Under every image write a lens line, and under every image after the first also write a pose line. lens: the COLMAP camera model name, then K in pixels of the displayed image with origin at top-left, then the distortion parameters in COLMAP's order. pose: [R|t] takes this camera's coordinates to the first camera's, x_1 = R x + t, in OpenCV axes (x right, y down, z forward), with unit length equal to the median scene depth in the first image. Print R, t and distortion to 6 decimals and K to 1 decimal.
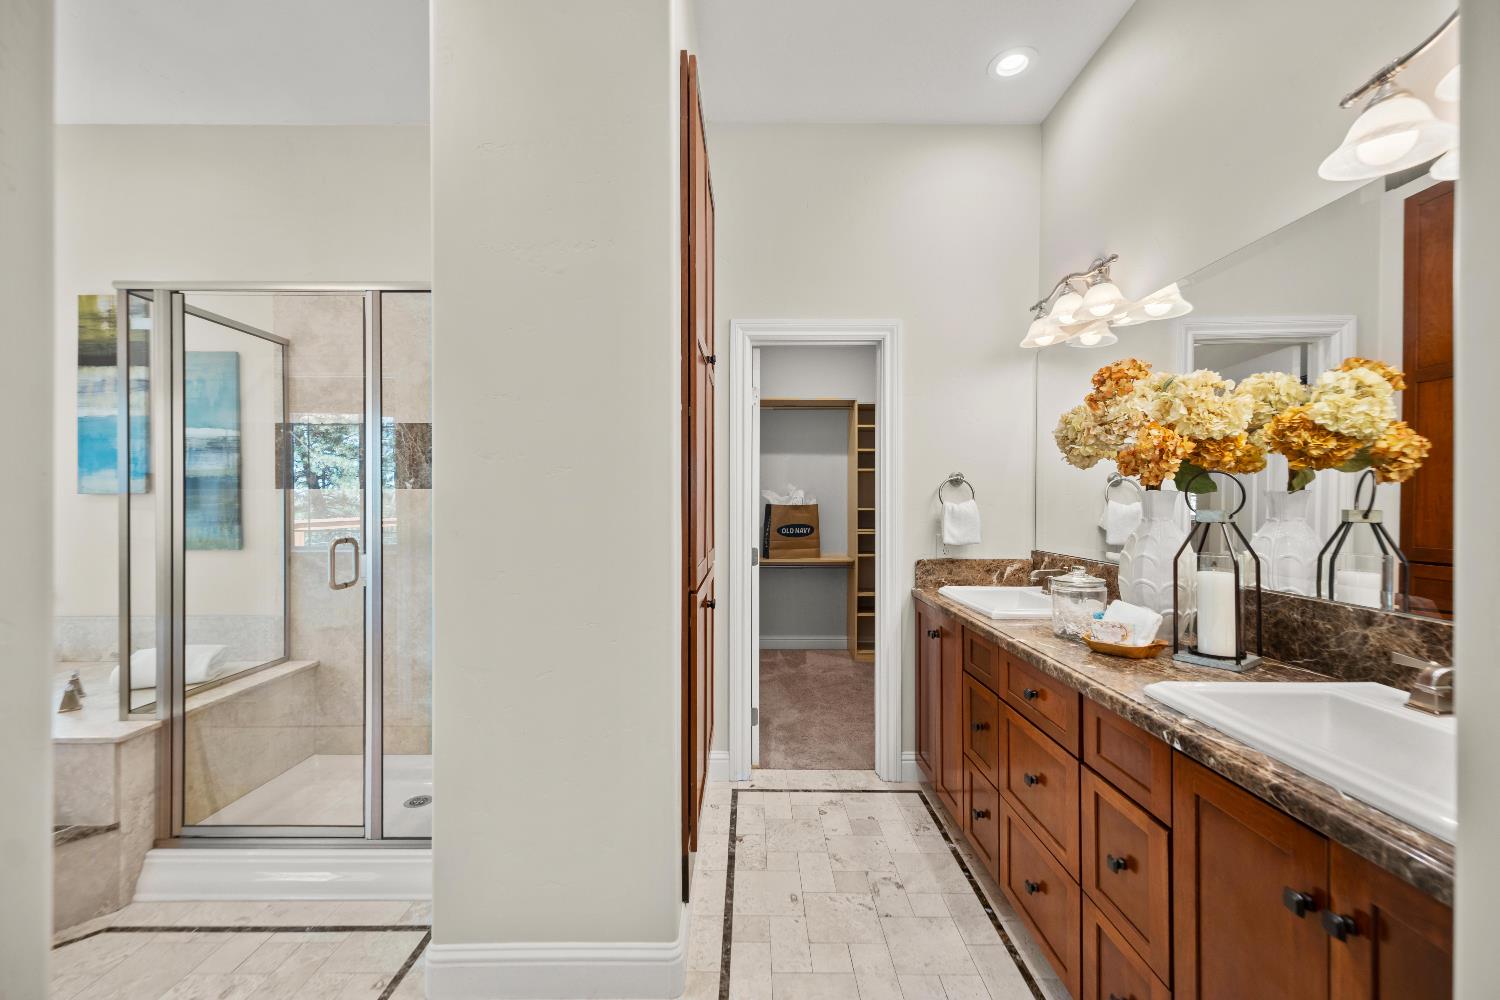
lens RADIAL K [[612.7, 0, 747.3], [0, 612.7, 507.3], [0, 0, 1]] dist [0.012971, -0.000655]
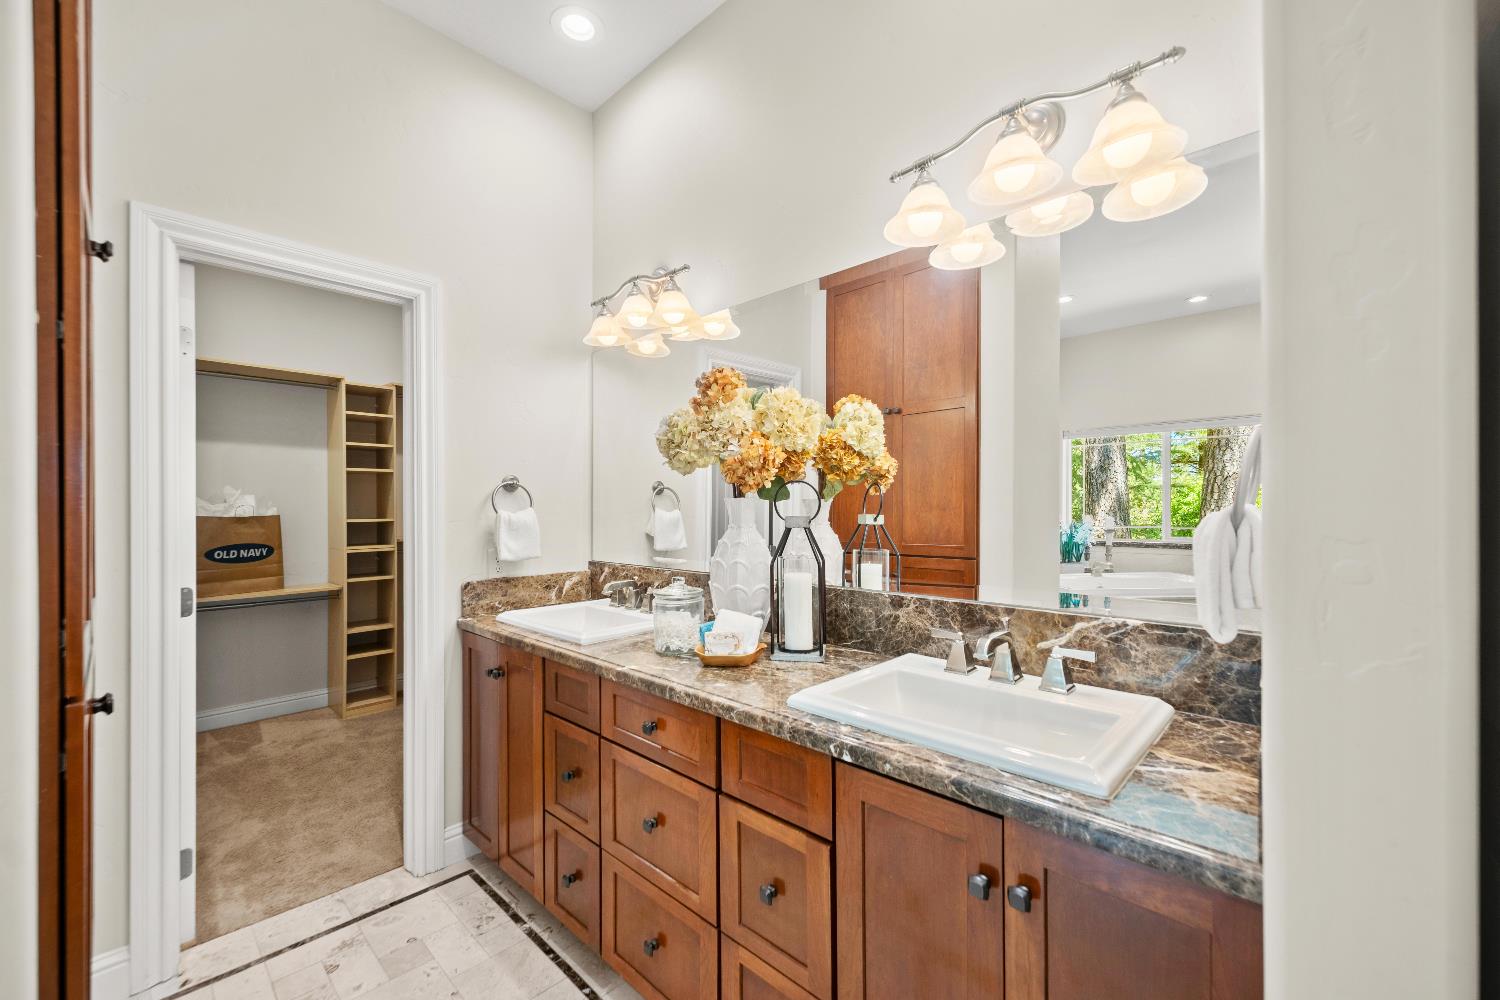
lens RADIAL K [[612.7, 0, 747.3], [0, 612.7, 507.3], [0, 0, 1]] dist [0.012971, -0.000655]
pose [[0.694264, -0.005698, 0.719698, -0.059681], [0.014120, 0.999884, -0.005705, -0.004811], [-0.719582, 0.014122, 0.694264, 0.222461]]
